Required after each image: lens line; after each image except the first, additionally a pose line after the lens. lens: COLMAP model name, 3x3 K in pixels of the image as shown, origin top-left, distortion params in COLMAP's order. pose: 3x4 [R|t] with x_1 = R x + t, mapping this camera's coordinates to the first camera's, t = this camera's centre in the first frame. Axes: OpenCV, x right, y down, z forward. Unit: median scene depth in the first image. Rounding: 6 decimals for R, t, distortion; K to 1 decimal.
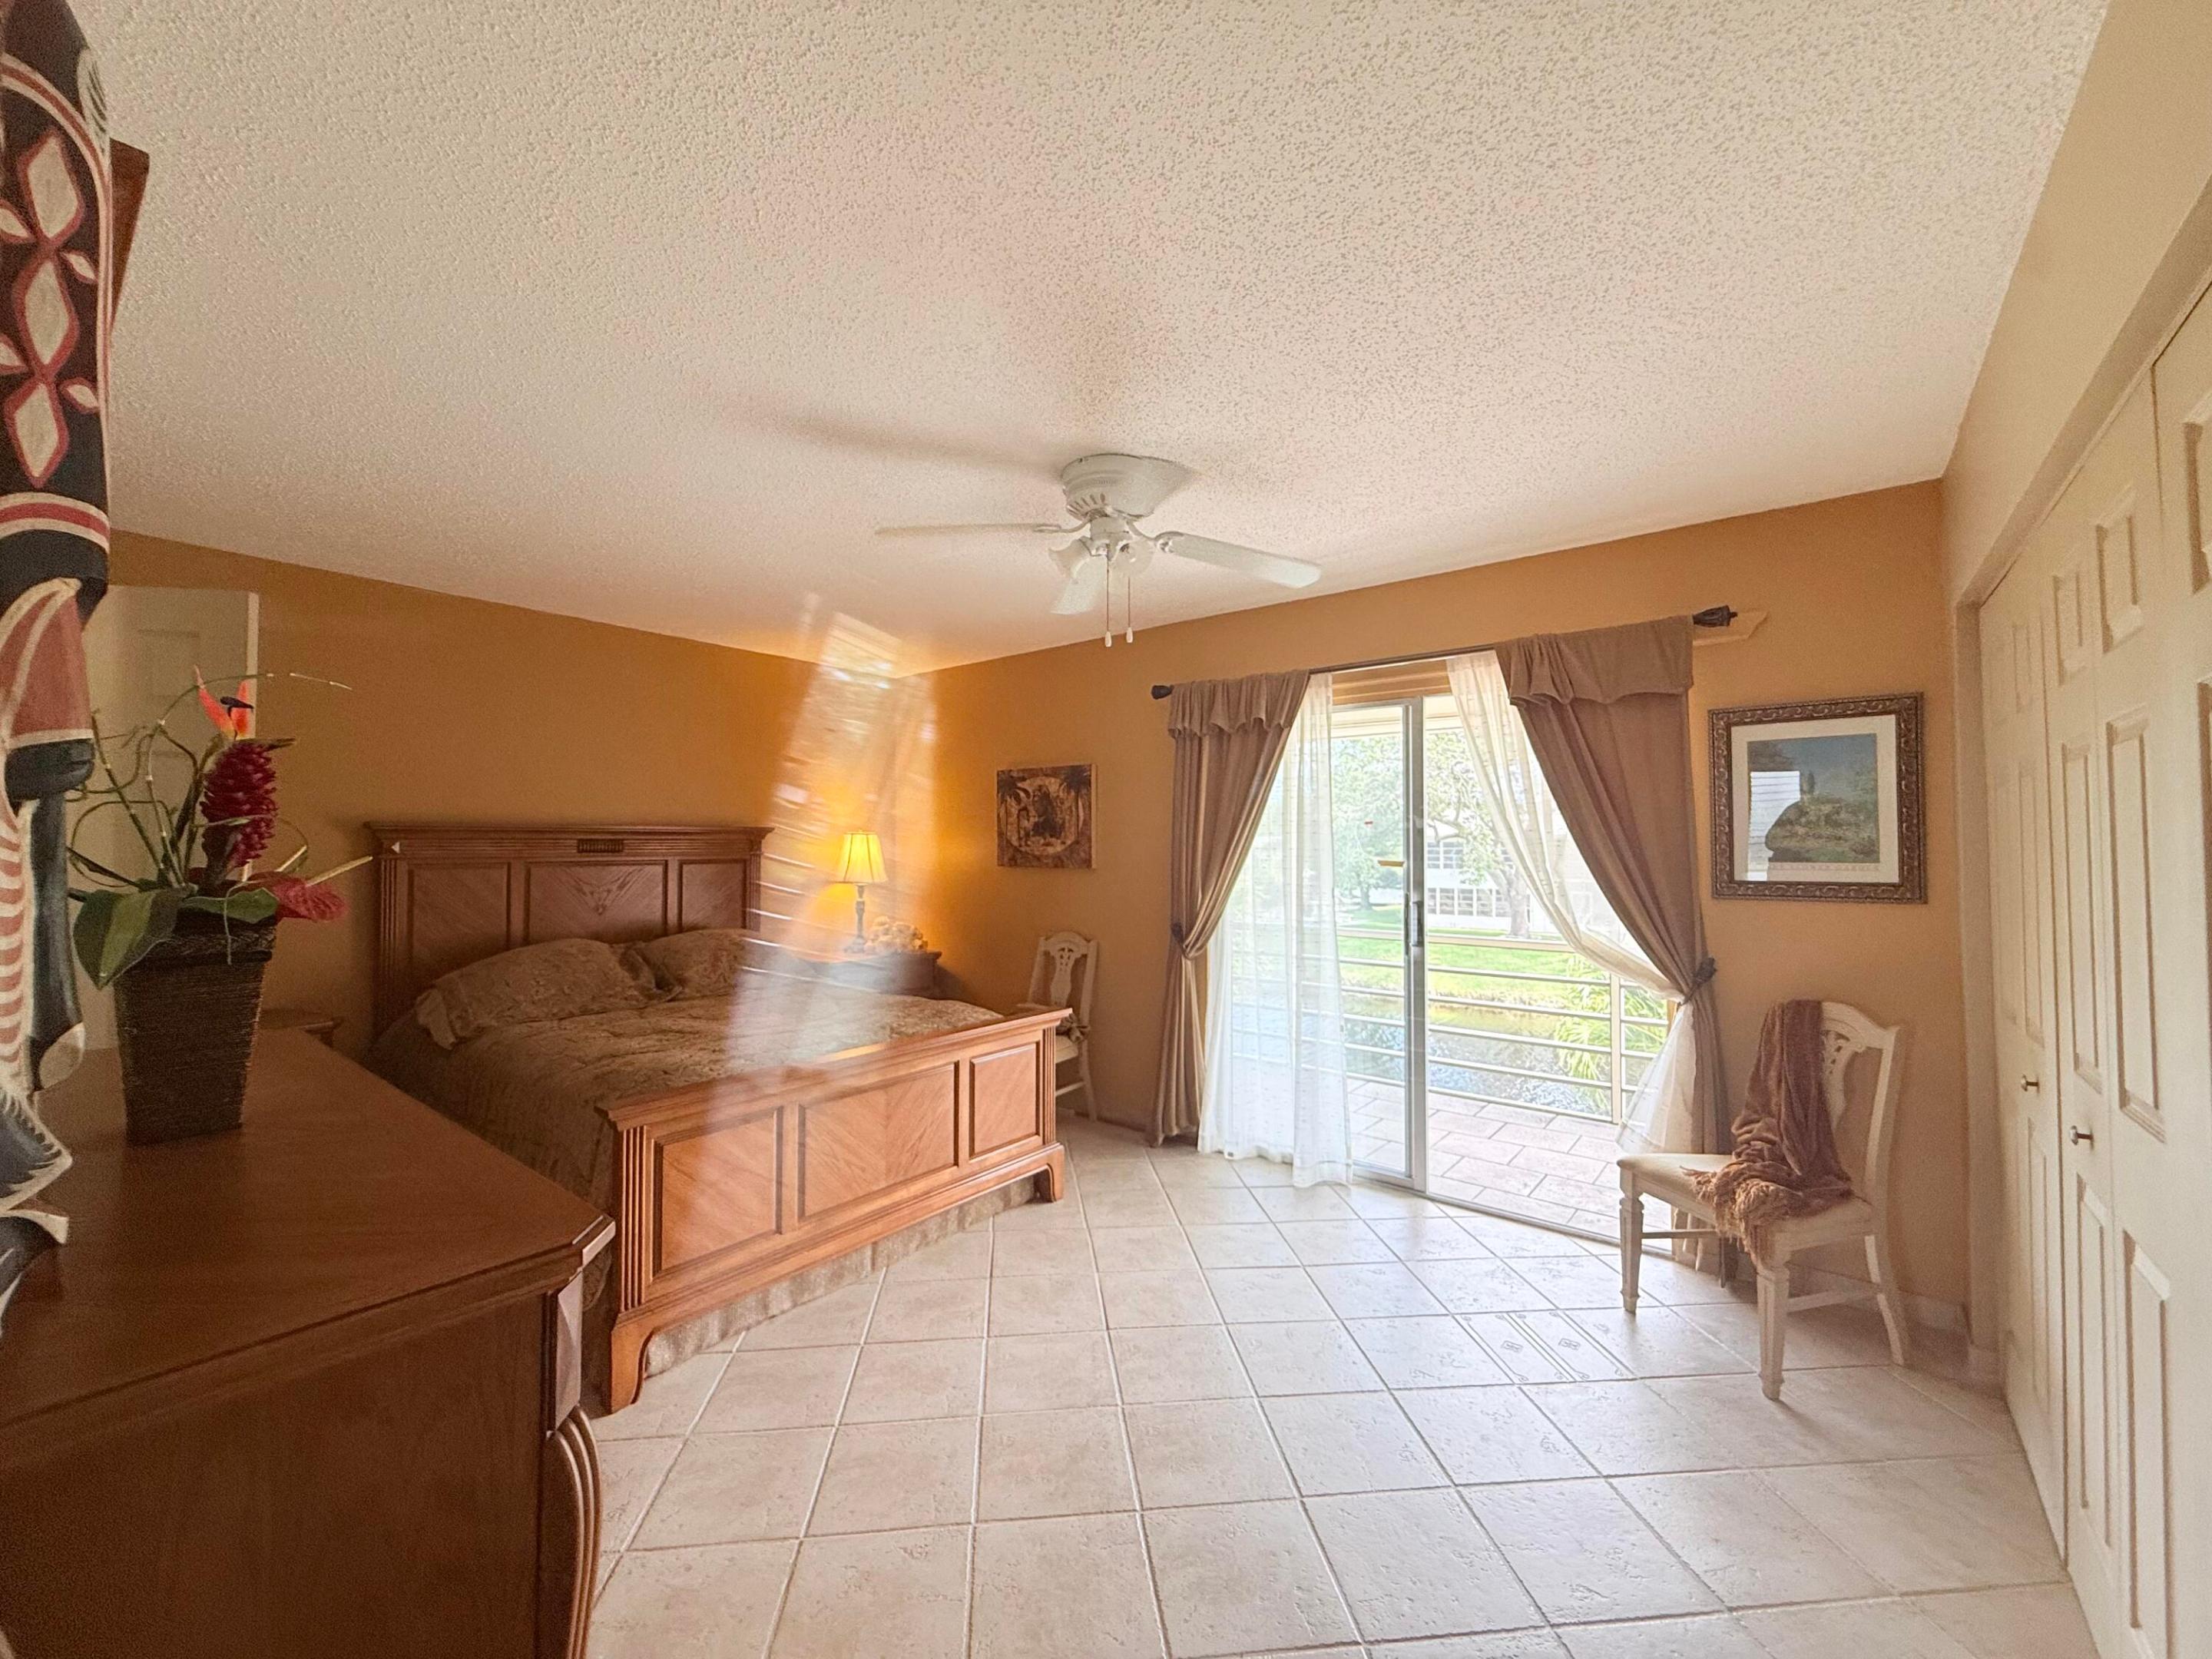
lens RADIAL K [[885.5, 0, 1098.3], [0, 885.5, 827.4], [0, 0, 1]] dist [-0.000404, 0.000476]
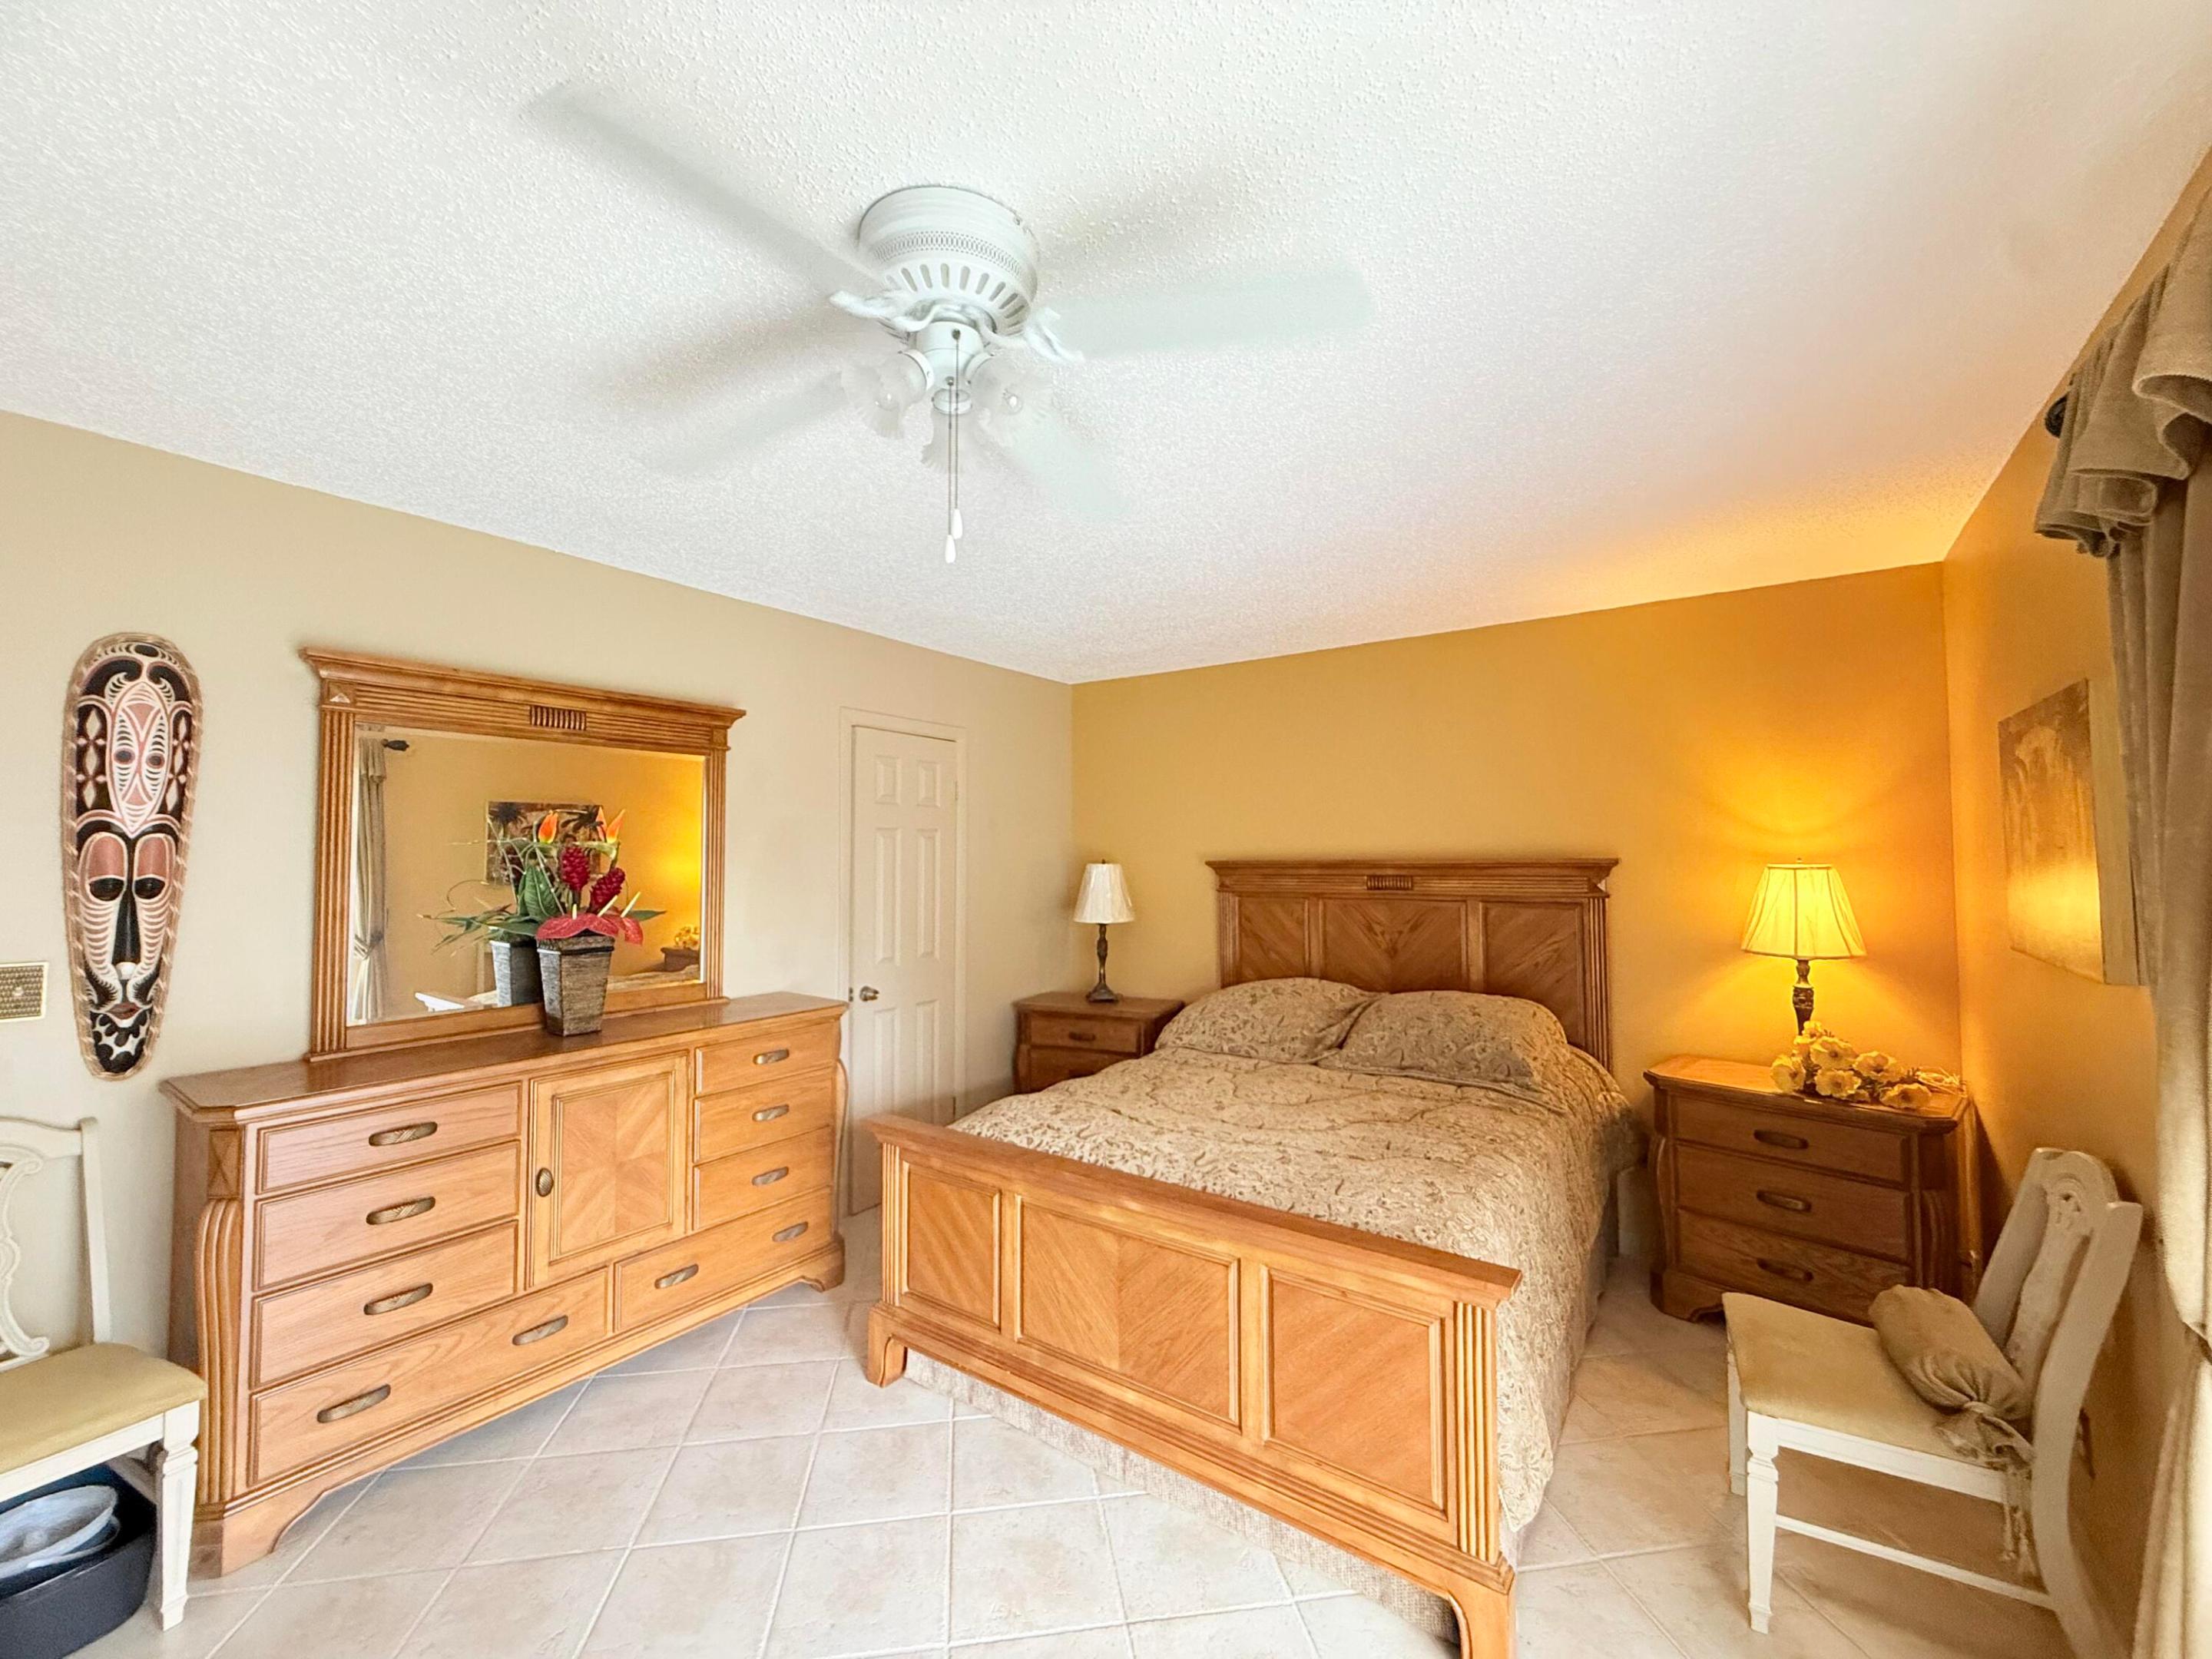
lens RADIAL K [[885.5, 0, 1107.9], [0, 885.5, 823.6], [0, 0, 1]] dist [-0.000404, 0.000476]
pose [[0.061399, -0.036644, -0.997440, 0.384854], [0.021740, 0.999138, -0.035368, -0.016461], [0.997877, -0.019513, 0.062143, 0.716212]]
